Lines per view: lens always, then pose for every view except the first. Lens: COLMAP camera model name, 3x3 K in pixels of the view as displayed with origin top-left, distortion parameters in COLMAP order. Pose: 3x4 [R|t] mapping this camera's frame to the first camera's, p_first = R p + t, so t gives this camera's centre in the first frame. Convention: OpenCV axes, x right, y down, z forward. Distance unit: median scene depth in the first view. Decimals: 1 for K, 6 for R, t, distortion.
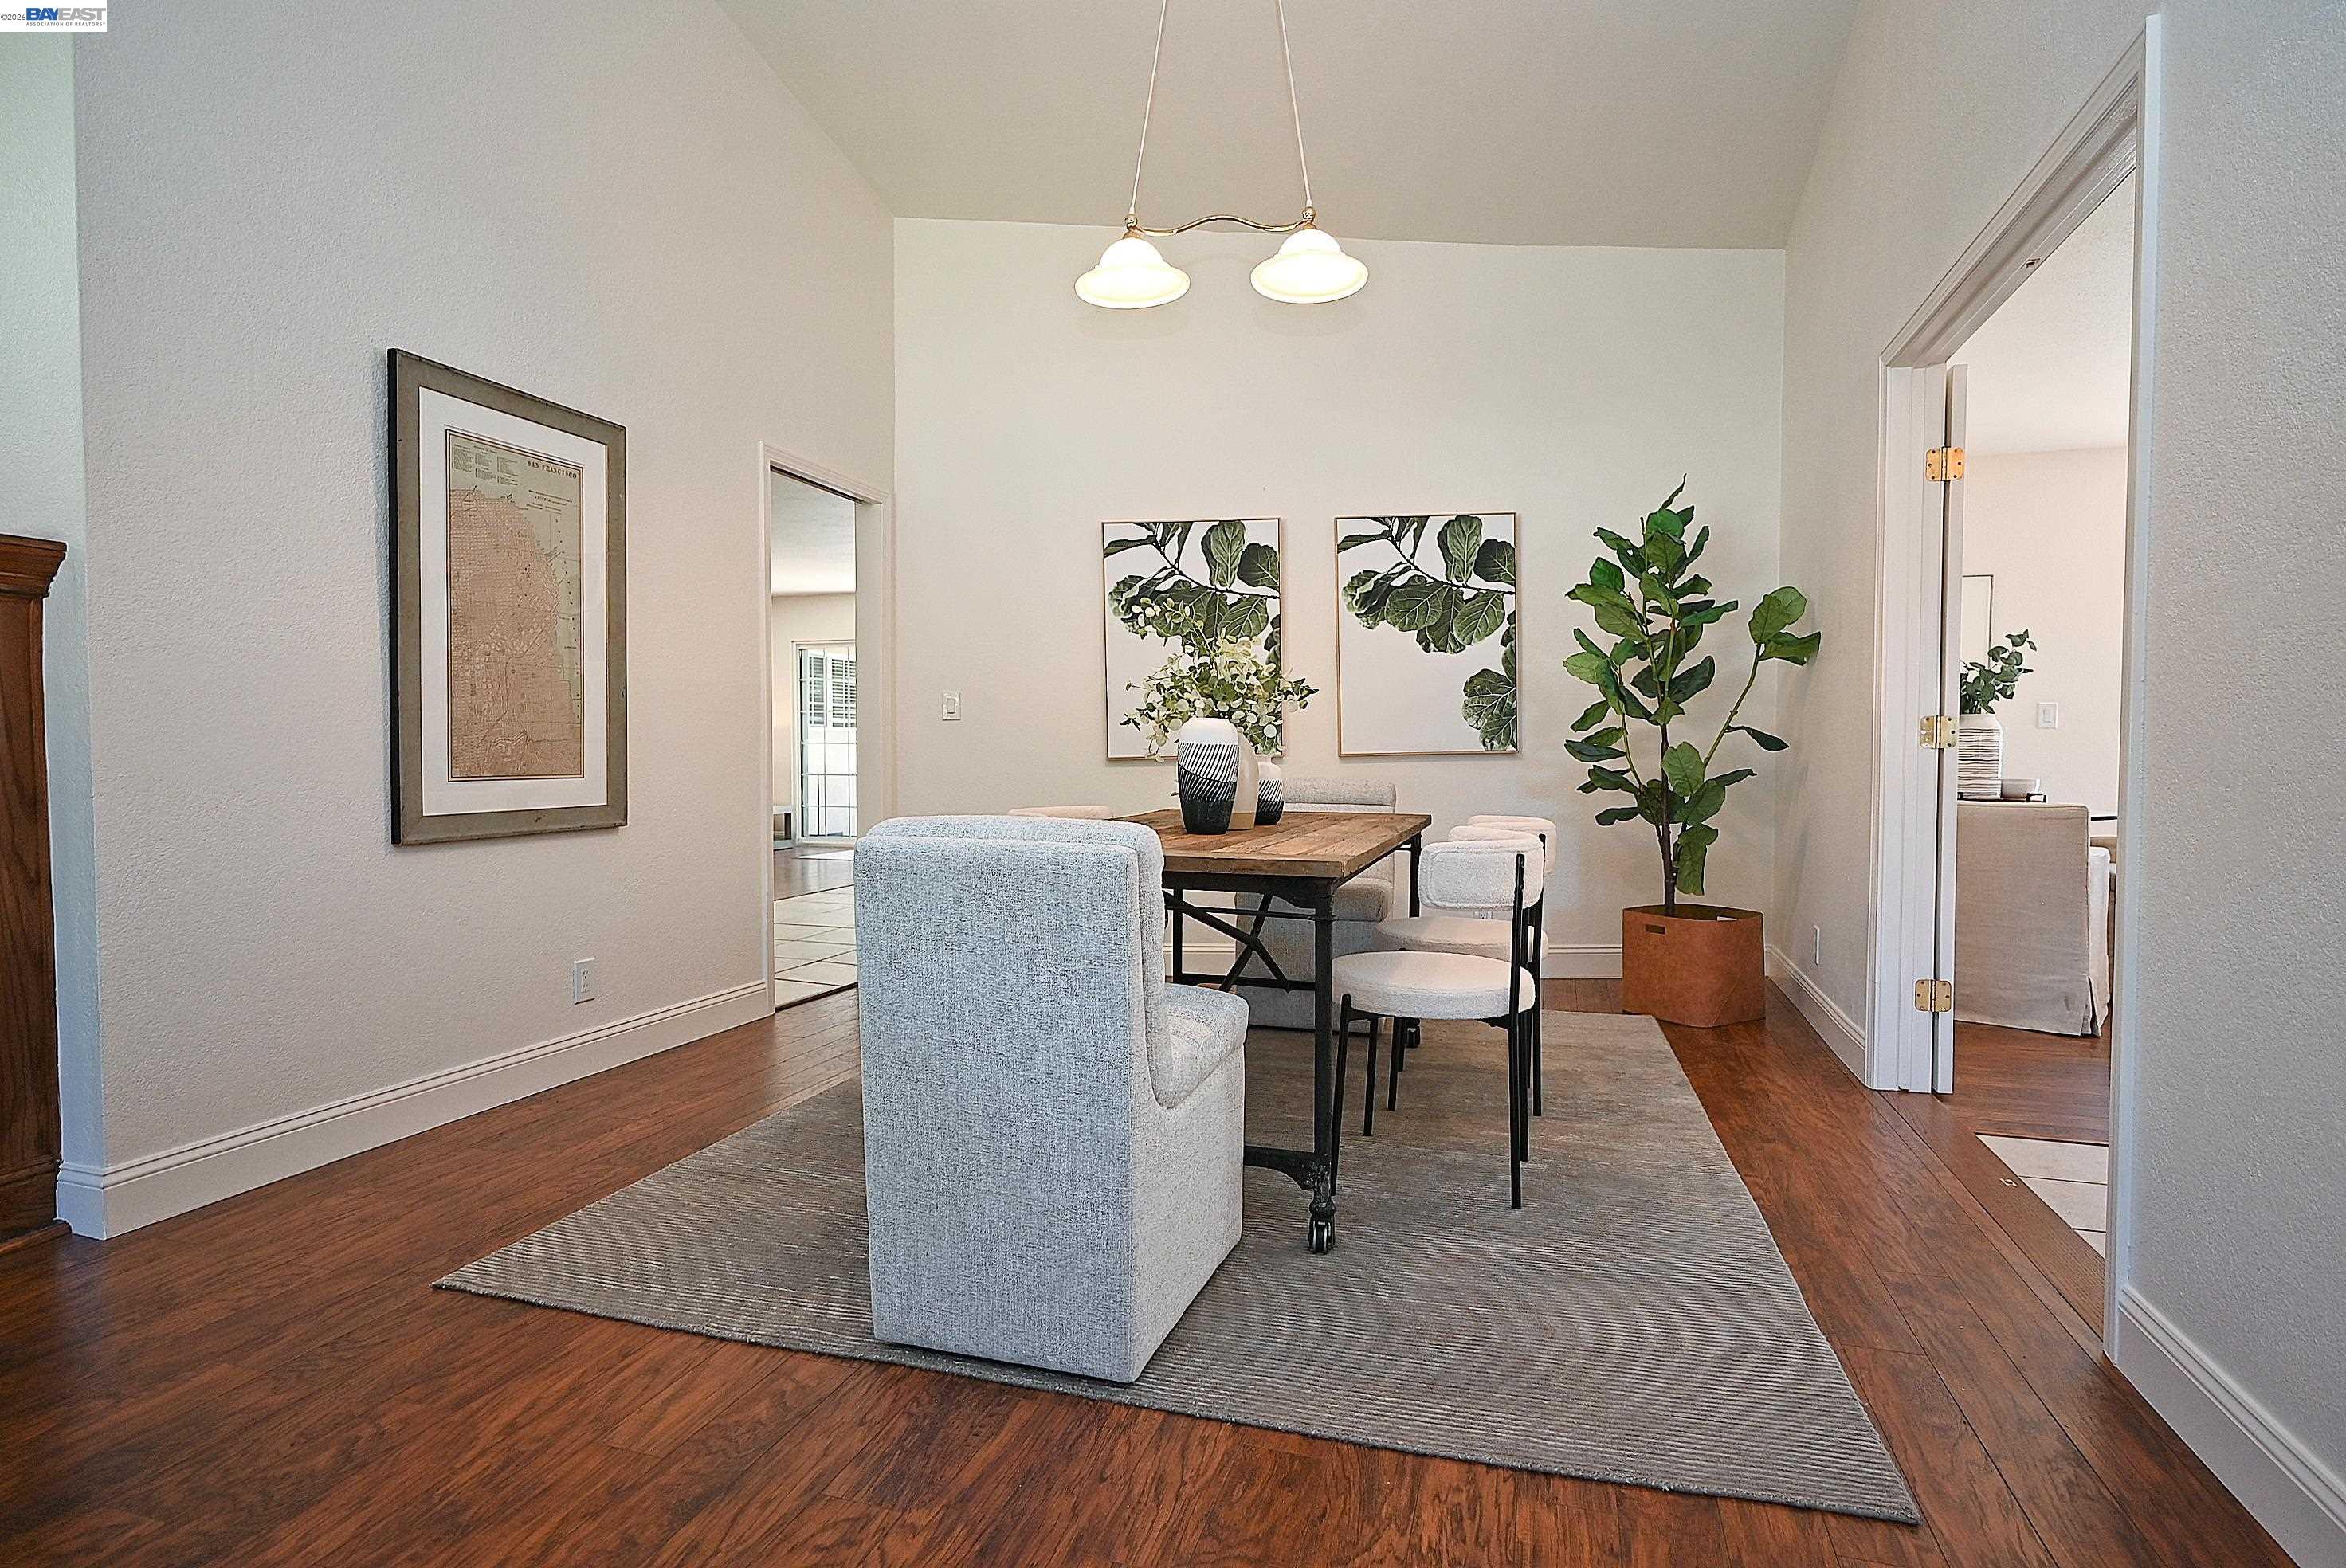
lens RADIAL K [[1204.7, 0, 1170.1], [0, 1204.7, 786.3], [0, 0, 1]] dist [0.001513, 0.000733]
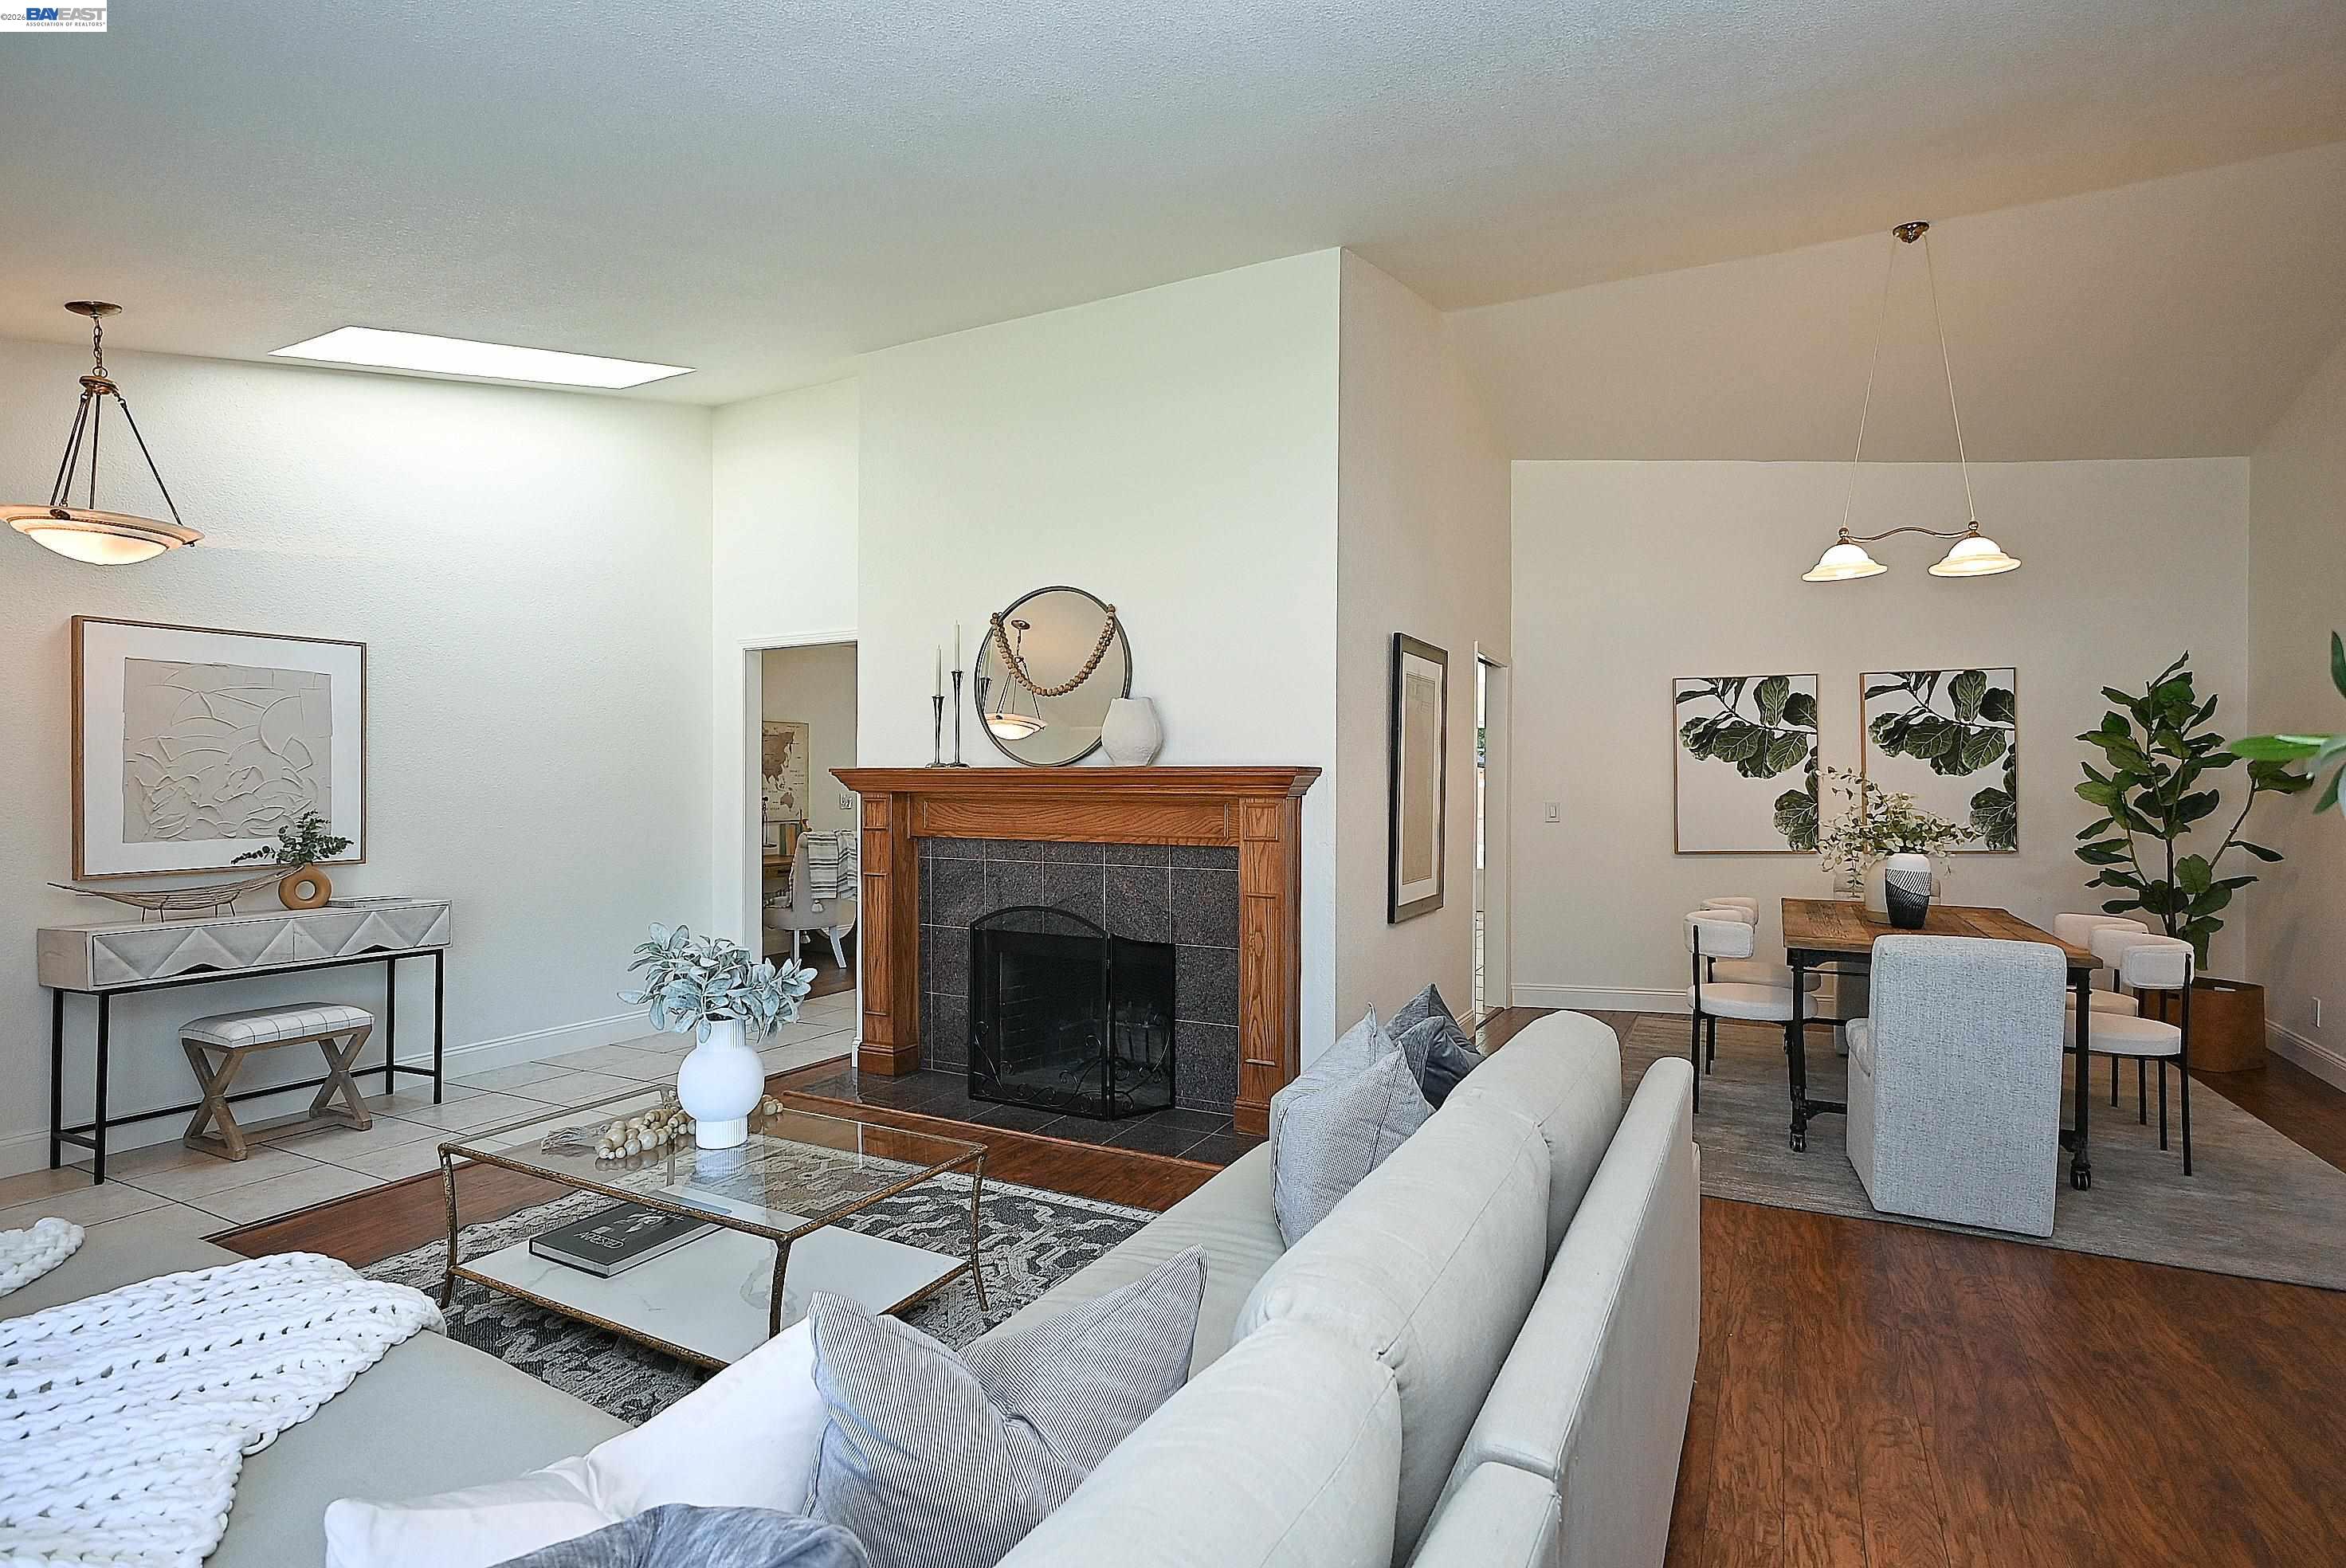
lens RADIAL K [[1159.0, 0, 1171.3], [0, 1159.0, 786.3], [0, 0, 1]] dist [-0.001622, 0.000833]
pose [[0.984856, 0.002631, -0.173354, -0.431216], [-0.007823, 0.999541, -0.029274, -0.061080], [0.173197, 0.030187, 0.984424, -0.422513]]
